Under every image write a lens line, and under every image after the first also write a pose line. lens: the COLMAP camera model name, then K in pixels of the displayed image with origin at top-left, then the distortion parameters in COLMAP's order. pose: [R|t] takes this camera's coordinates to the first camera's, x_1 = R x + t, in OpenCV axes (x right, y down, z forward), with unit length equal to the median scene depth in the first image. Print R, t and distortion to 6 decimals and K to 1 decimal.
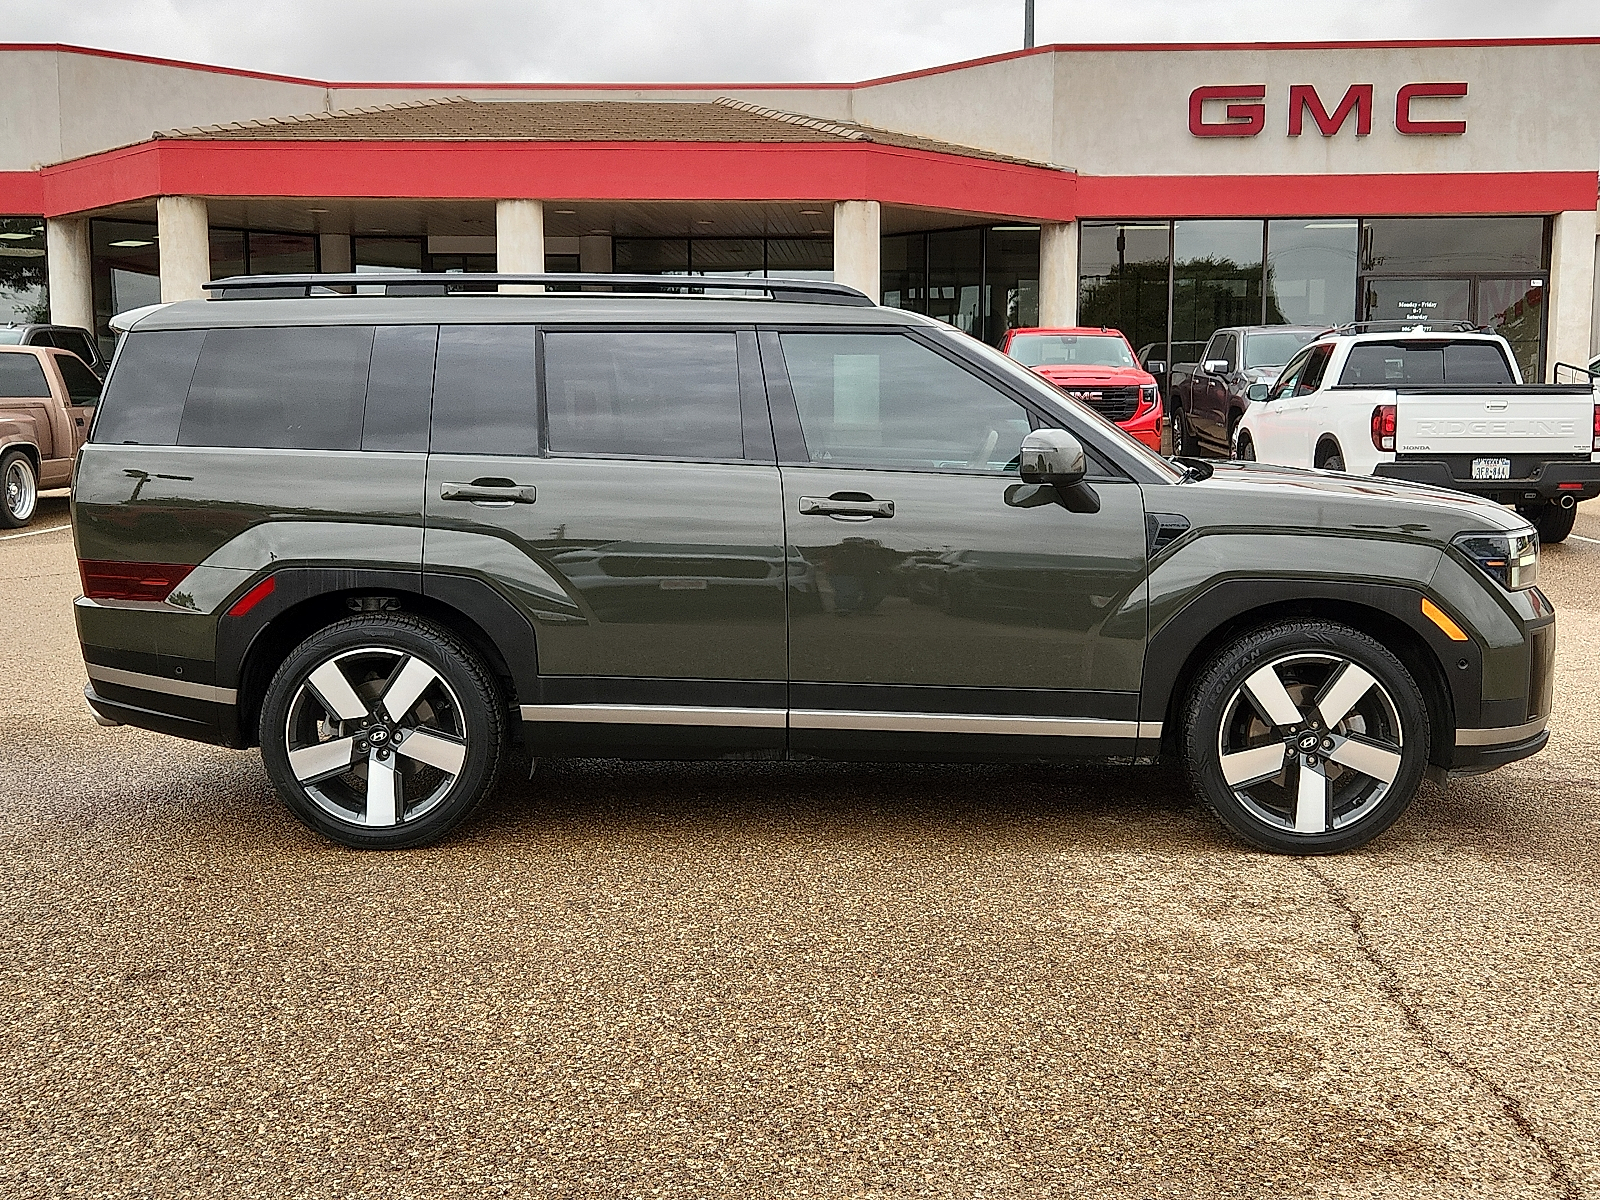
lens RADIAL K [[1707.3, 0, 807.0], [0, 1707.3, 597.3], [0, 0, 1]] dist [0.061561, 0.000000]
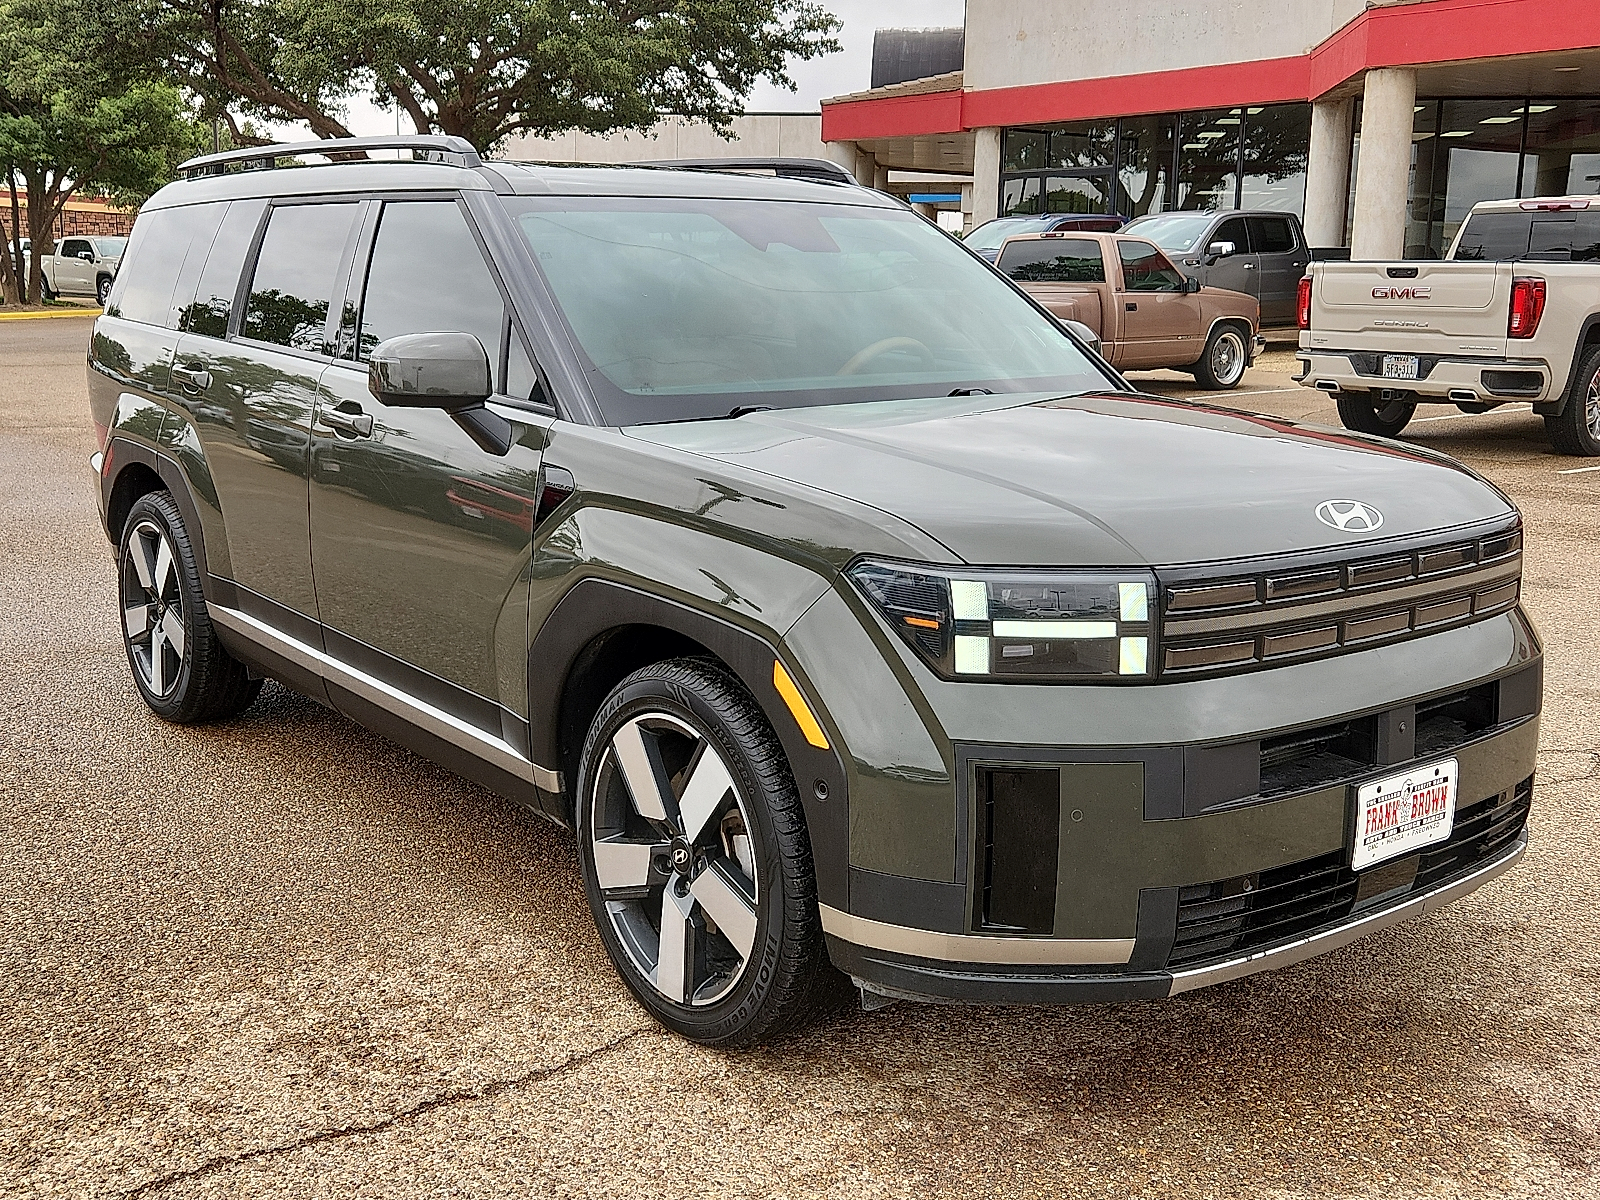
lens RADIAL K [[1707.3, 0, 799.4], [0, 1707.3, 599.9], [0, 0, 1]] dist [0.061561, 0.000000]
pose [[0.653874, 0.157706, -0.739985, 0.759825], [-0.109489, 0.987464, 0.113701, -0.081893], [0.748639, 0.006675, 0.662944, 0.618093]]
